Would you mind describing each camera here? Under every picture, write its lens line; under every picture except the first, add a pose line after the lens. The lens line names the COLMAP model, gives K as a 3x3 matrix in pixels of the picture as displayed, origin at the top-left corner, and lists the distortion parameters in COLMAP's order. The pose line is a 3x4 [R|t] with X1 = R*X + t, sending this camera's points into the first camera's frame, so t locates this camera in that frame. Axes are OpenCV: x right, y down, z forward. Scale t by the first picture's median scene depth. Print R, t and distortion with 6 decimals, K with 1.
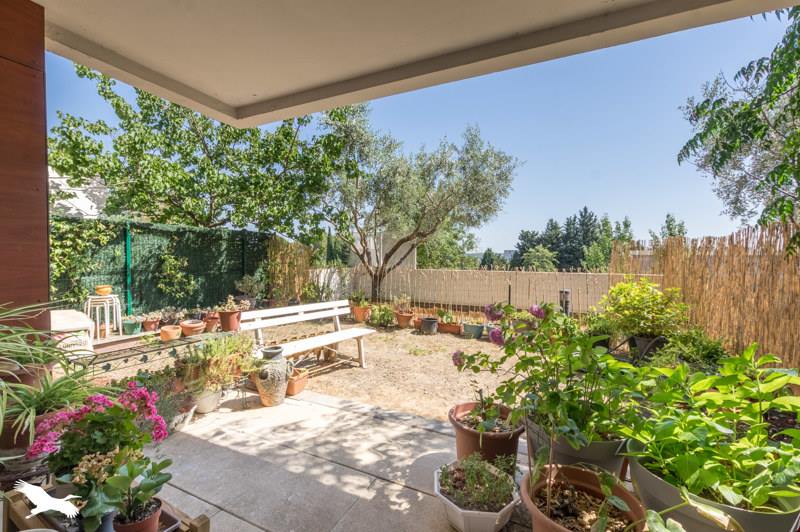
lens RADIAL K [[347.6, 0, 400.6], [0, 347.6, 263.4], [0, 0, 1]] dist [-0.000069, -0.000007]
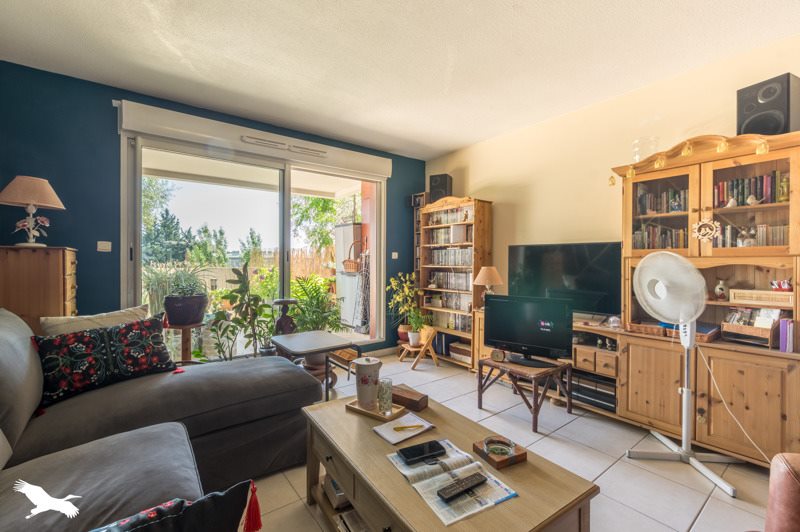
lens RADIAL K [[347.6, 0, 400.9], [0, 347.6, 263.7], [0, 0, 1]] dist [-0.000069, -0.000007]
pose [[0.442719, -0.009666, 0.896609, -0.212601], [0.014070, 0.999894, 0.003832, 0.007217], [-0.896550, 0.010918, 0.442808, -0.166965]]
